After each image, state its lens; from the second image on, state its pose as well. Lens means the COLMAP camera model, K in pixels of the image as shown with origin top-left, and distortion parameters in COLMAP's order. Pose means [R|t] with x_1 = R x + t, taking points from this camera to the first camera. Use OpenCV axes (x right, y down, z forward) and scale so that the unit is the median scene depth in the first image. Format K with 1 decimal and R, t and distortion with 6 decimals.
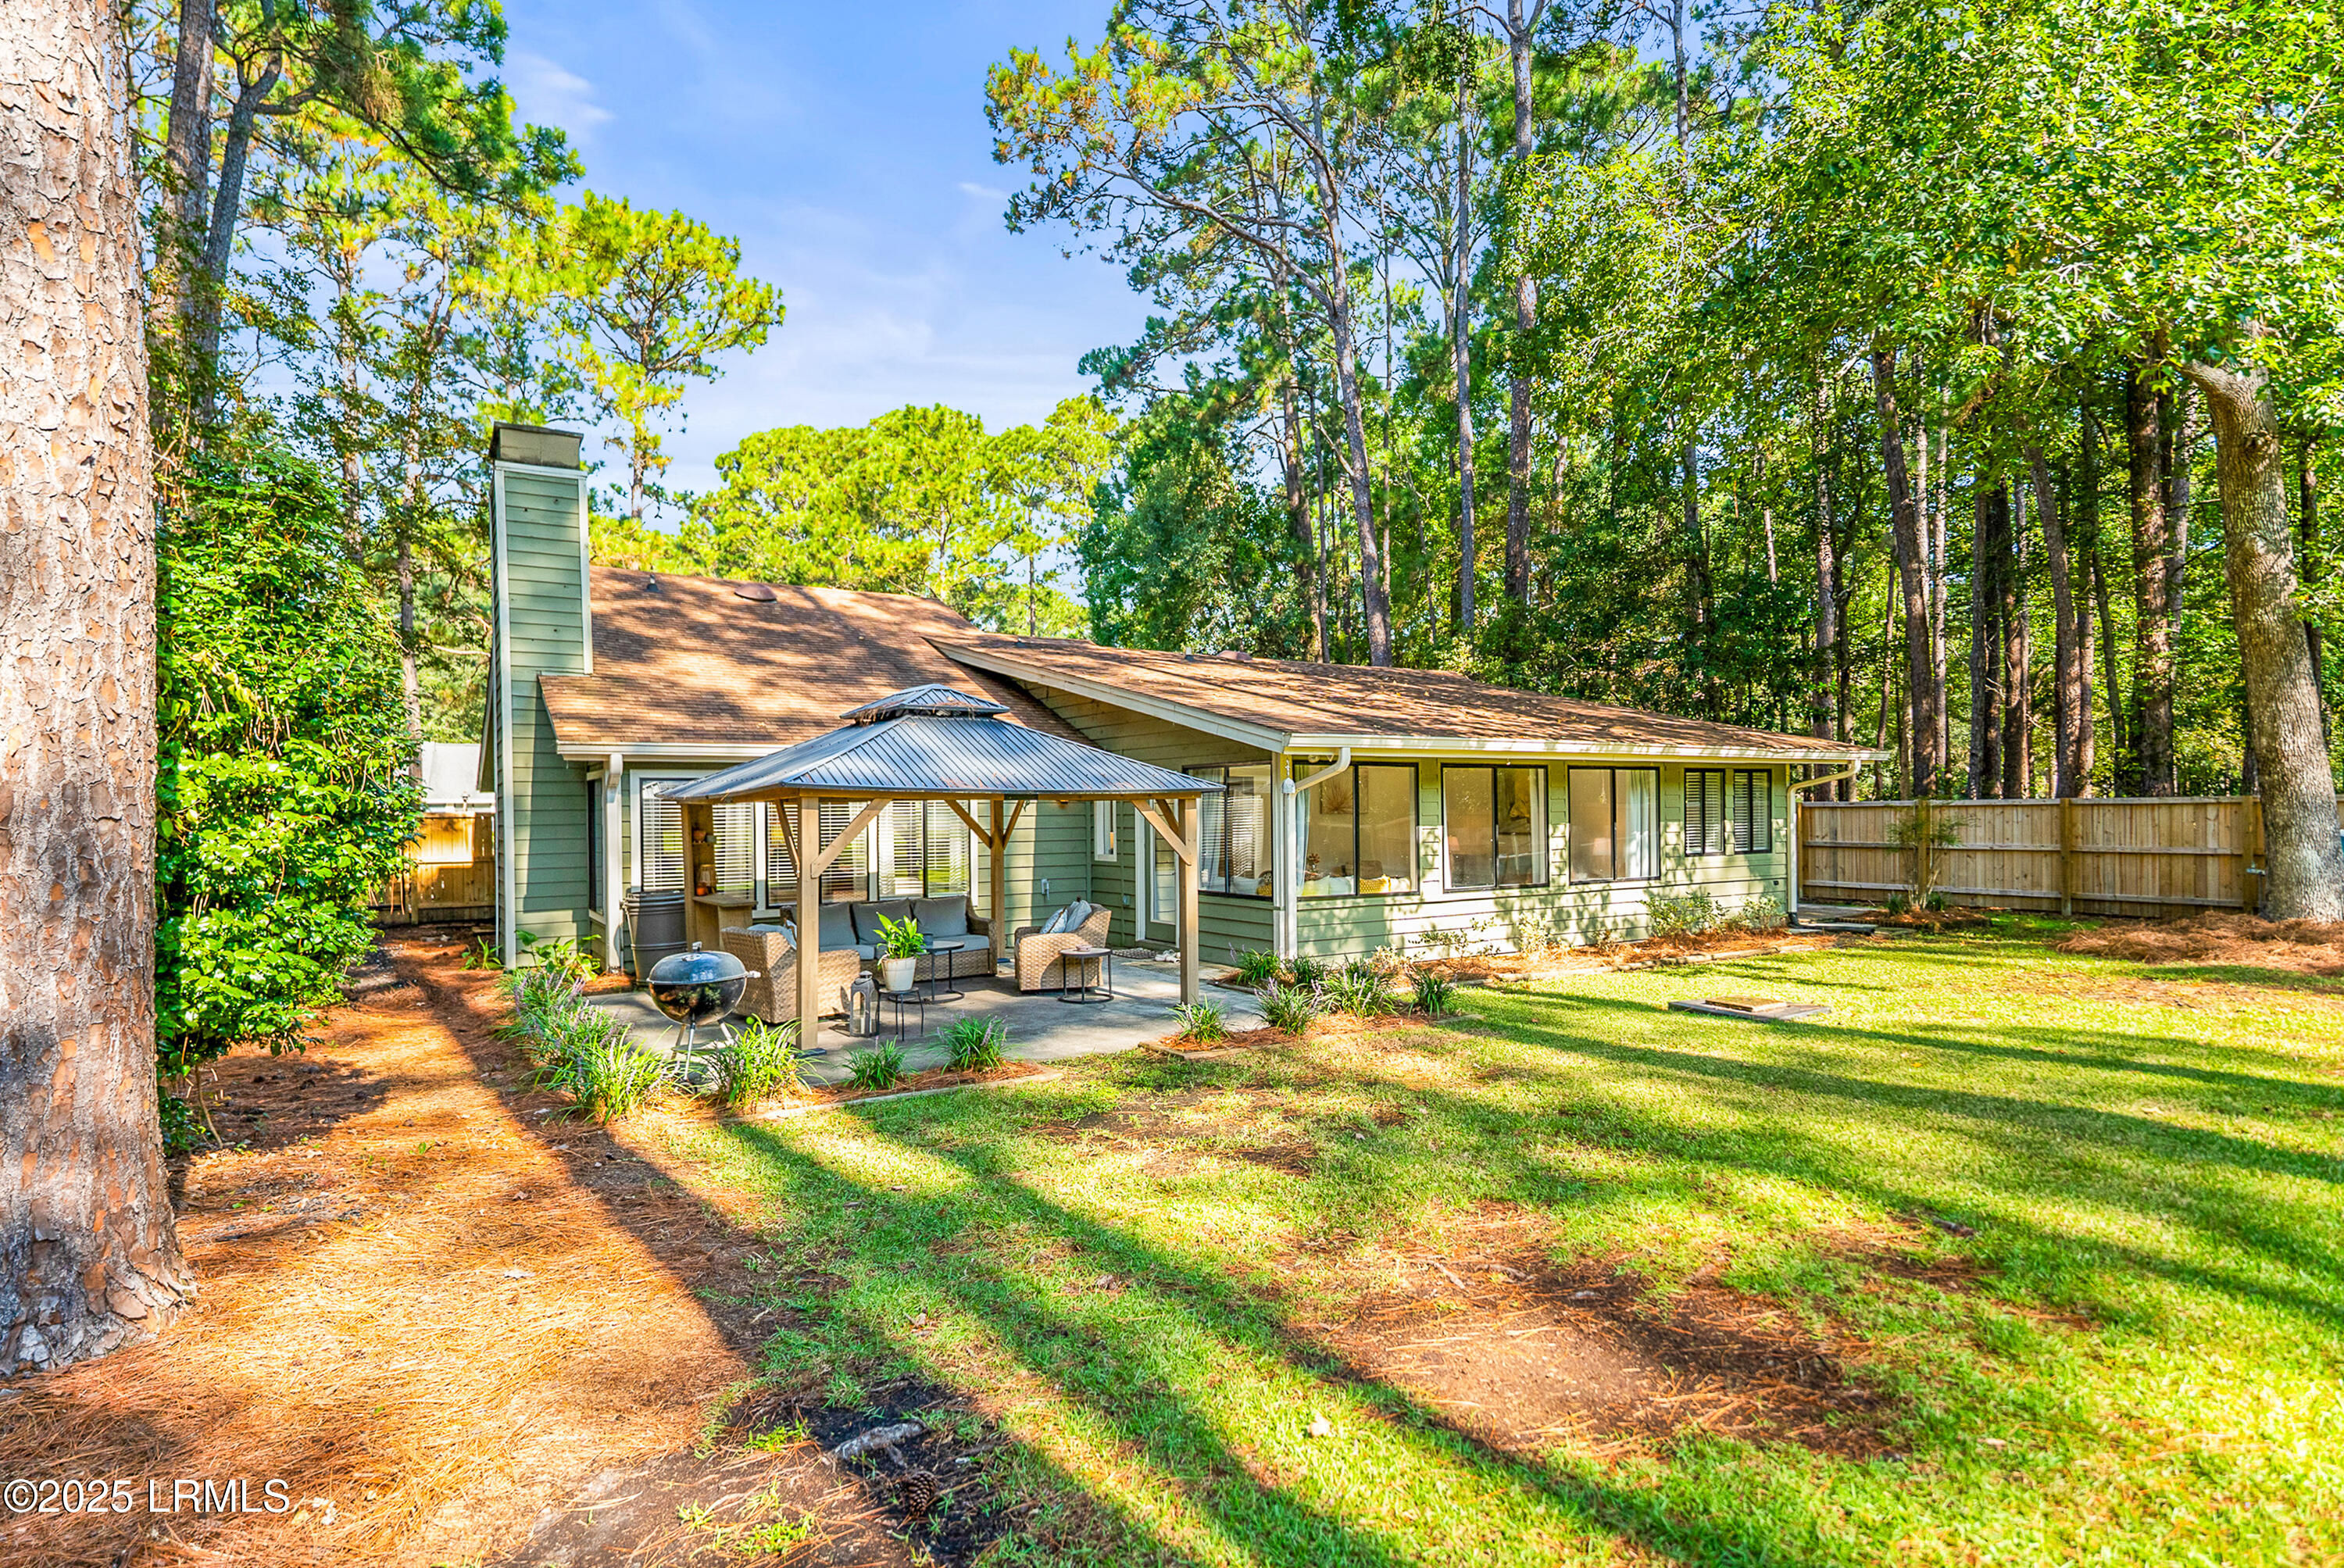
lens RADIAL K [[1198.2, 0, 1186.5], [0, 1198.2, 815.6], [0, 0, 1]] dist [0.021422, 0.001509]
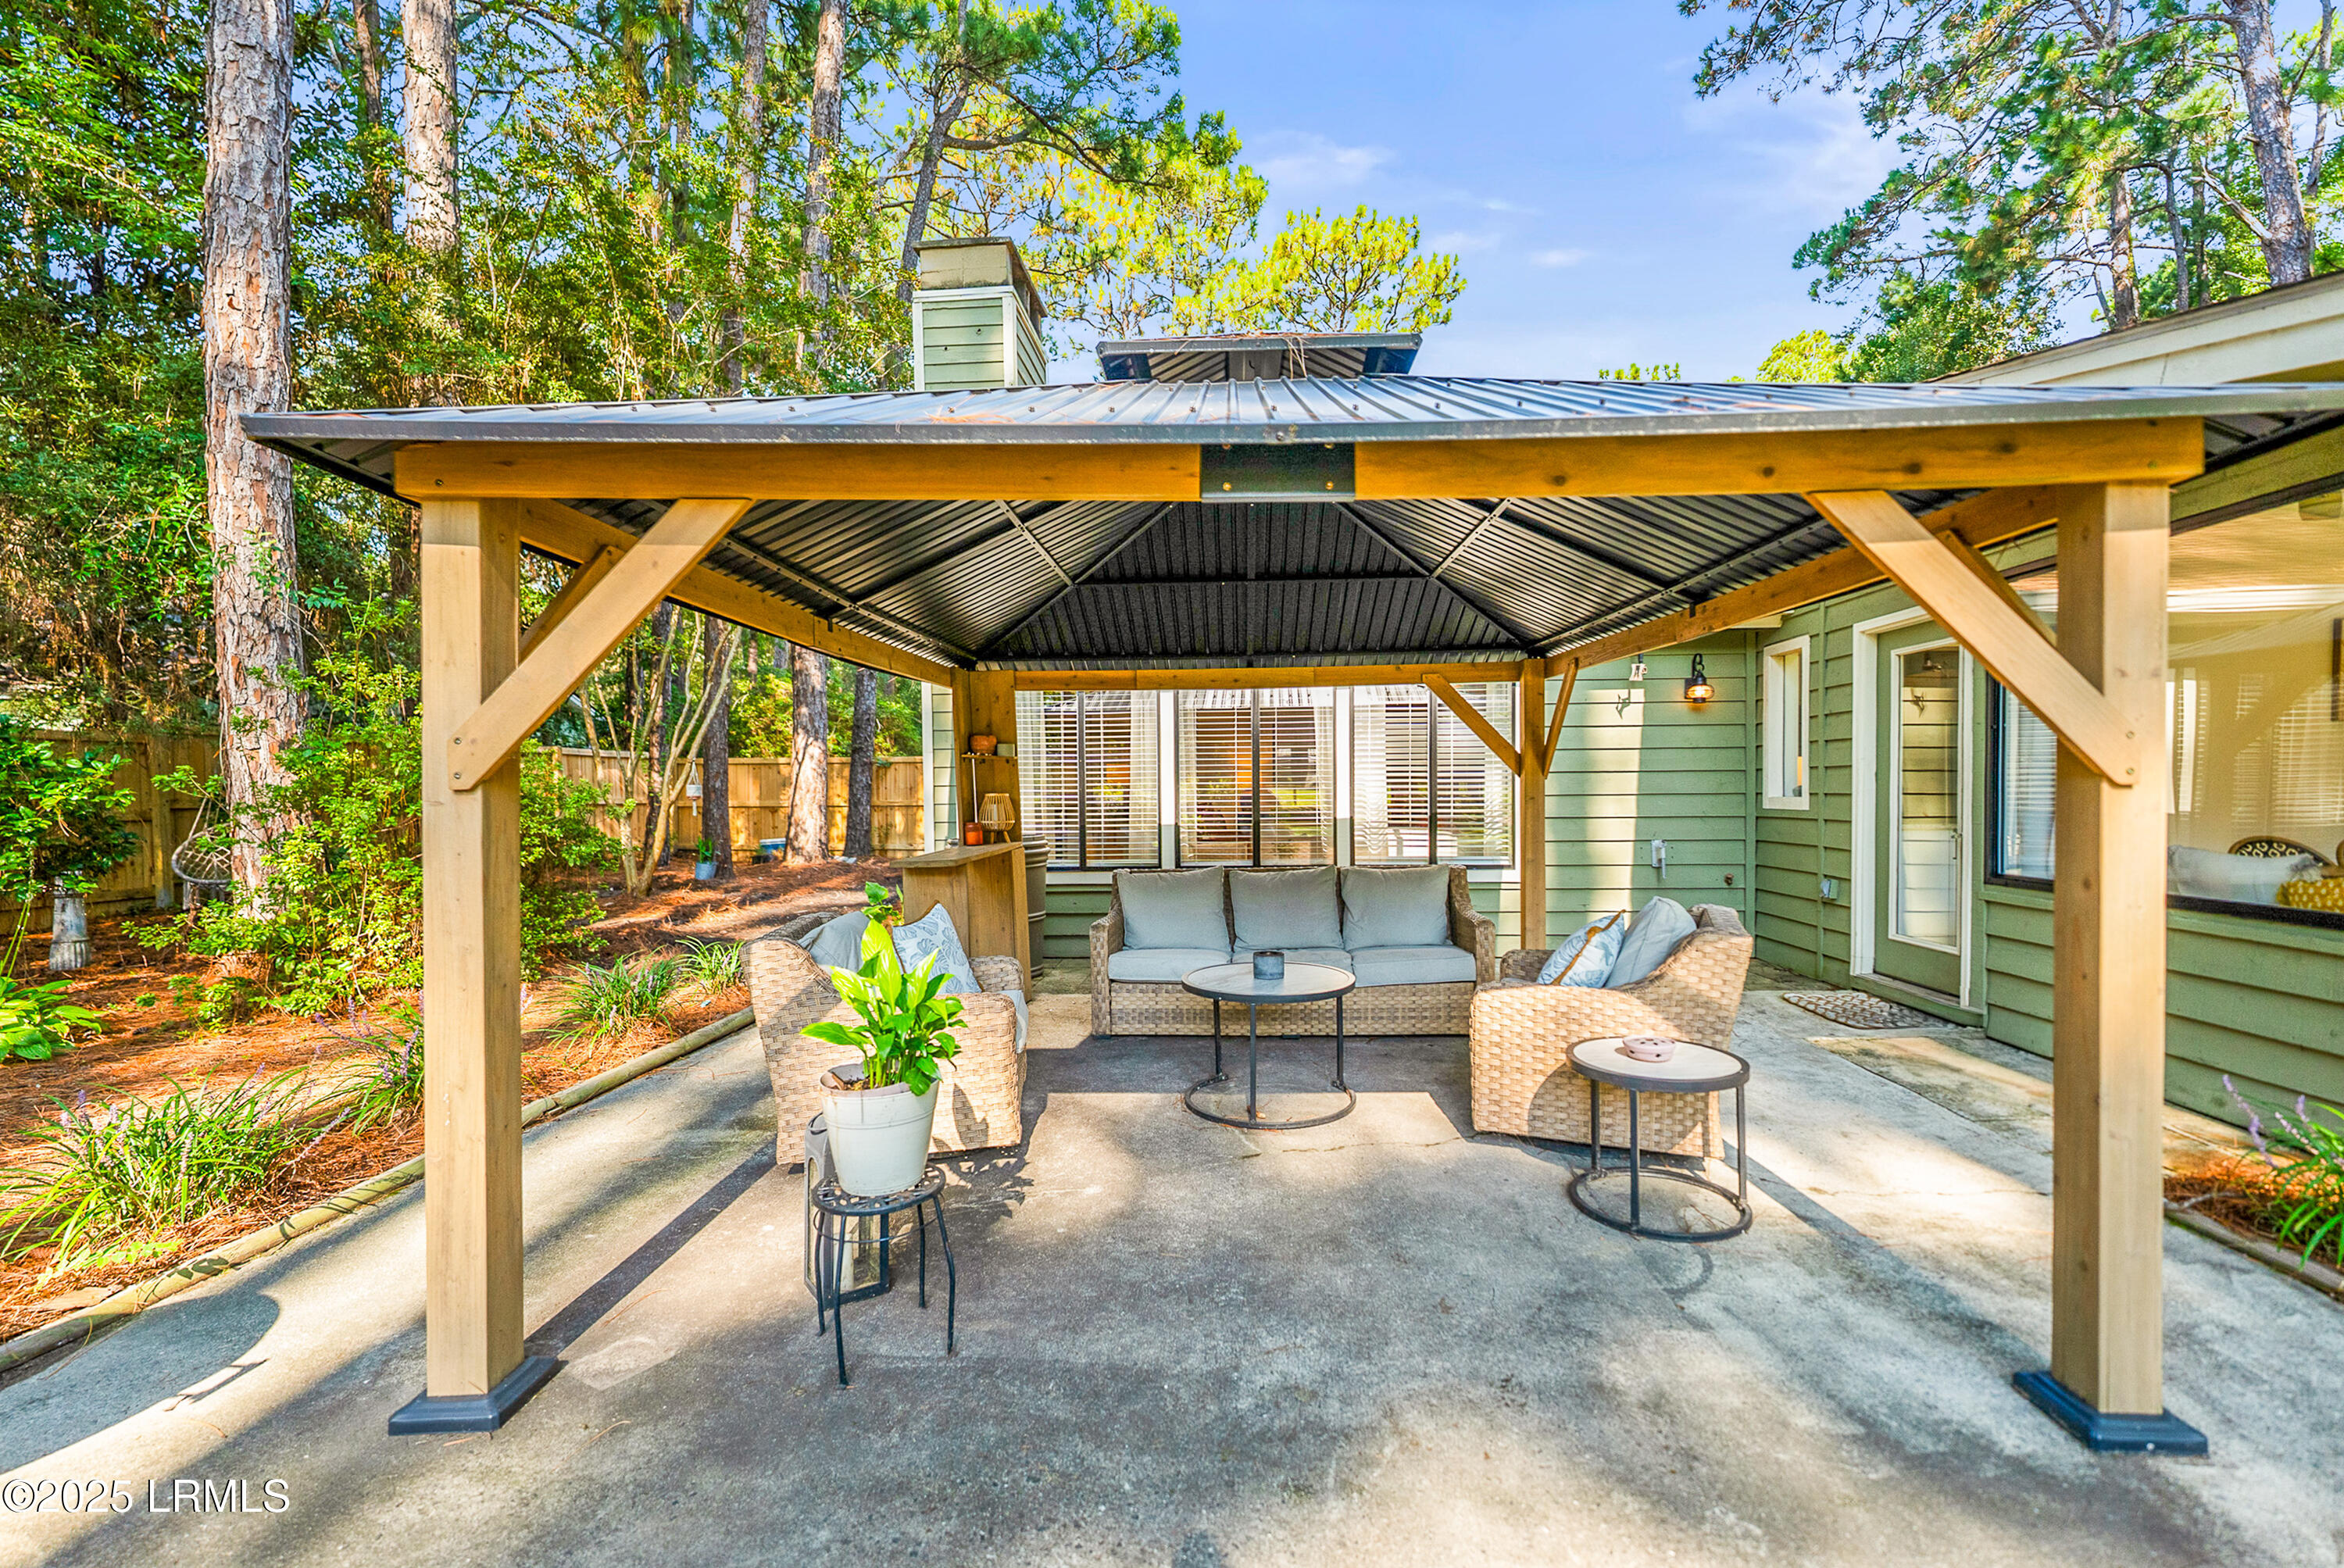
lens RADIAL K [[1009.1, 0, 1212.8], [0, 1009.1, 810.6], [0, 0, 1]] dist [0.002019, -0.000180]
pose [[0.817933, 0.016764, -0.575069, -0.018562], [-0.002247, 0.999661, 0.025945, 0.027406], [0.575309, -0.019929, 0.817693, 0.497541]]
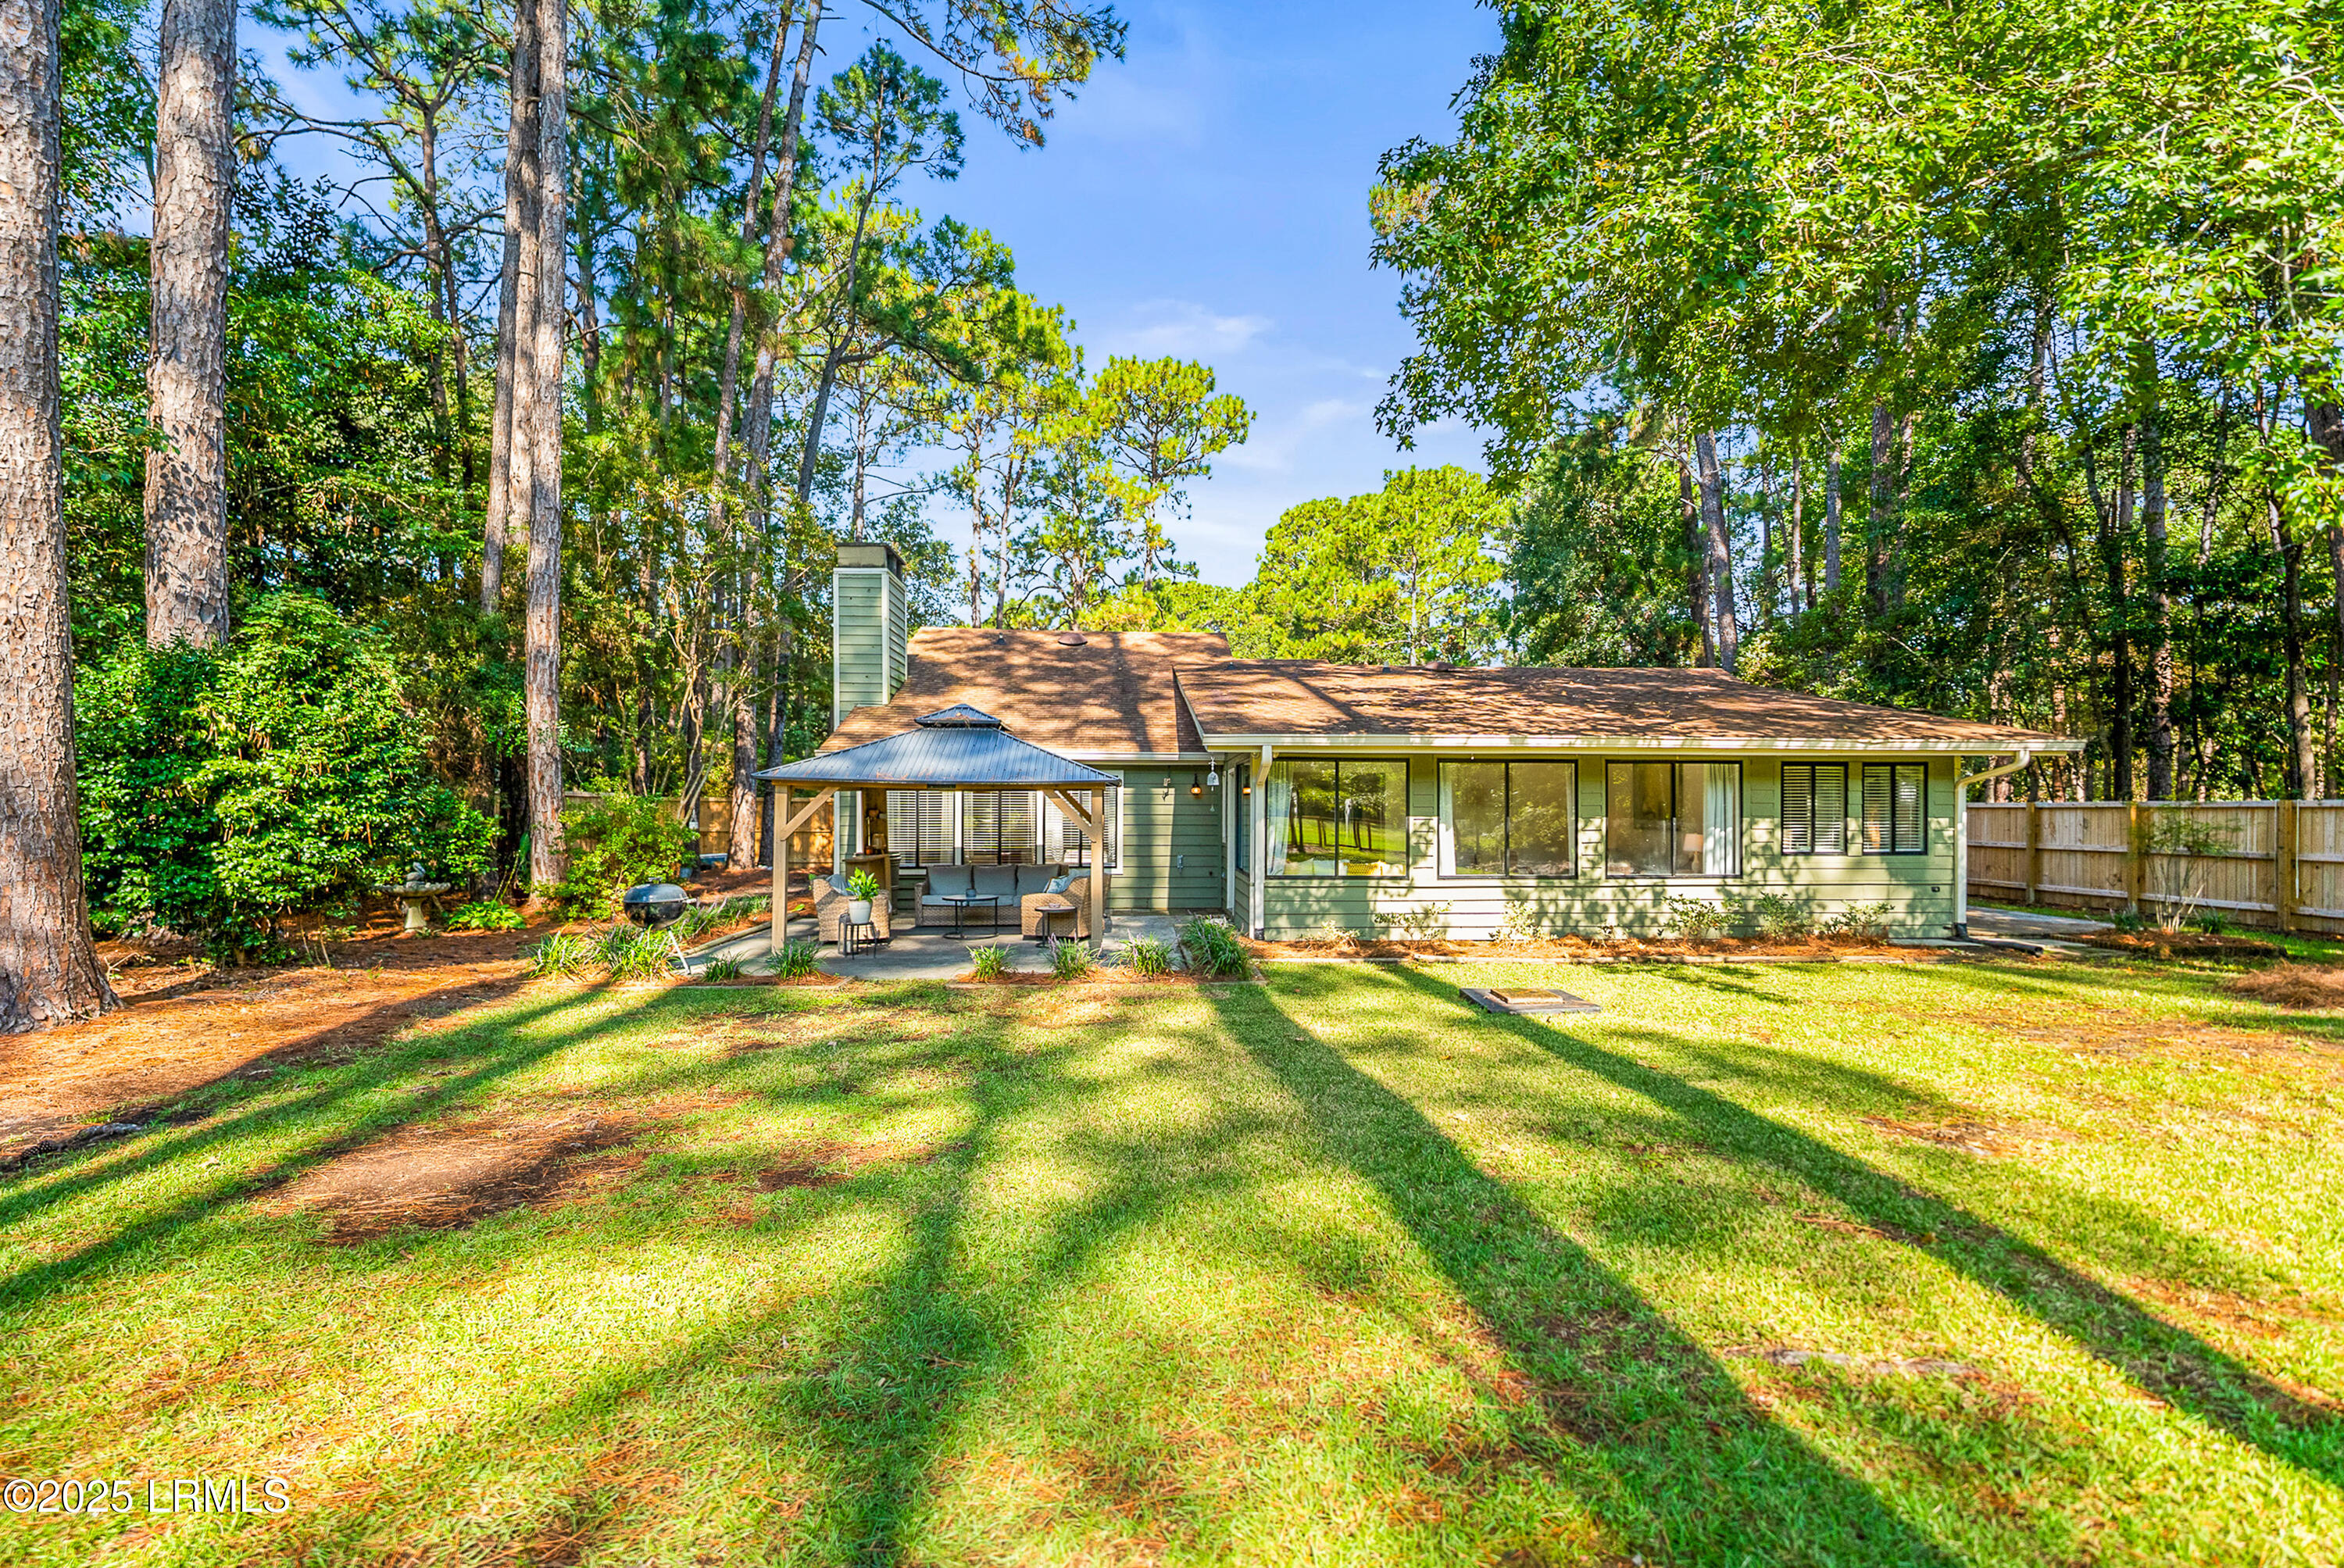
lens RADIAL K [[1009.1, 0, 1200.0], [0, 1009.1, 799.6], [0, 0, 1]] dist [0.002019, -0.000180]
pose [[0.881104, 0.008435, -0.472848, 0.391249], [-0.013629, 0.999879, -0.007560, 0.002337], [0.472726, 0.013106, 0.881112, 0.086475]]
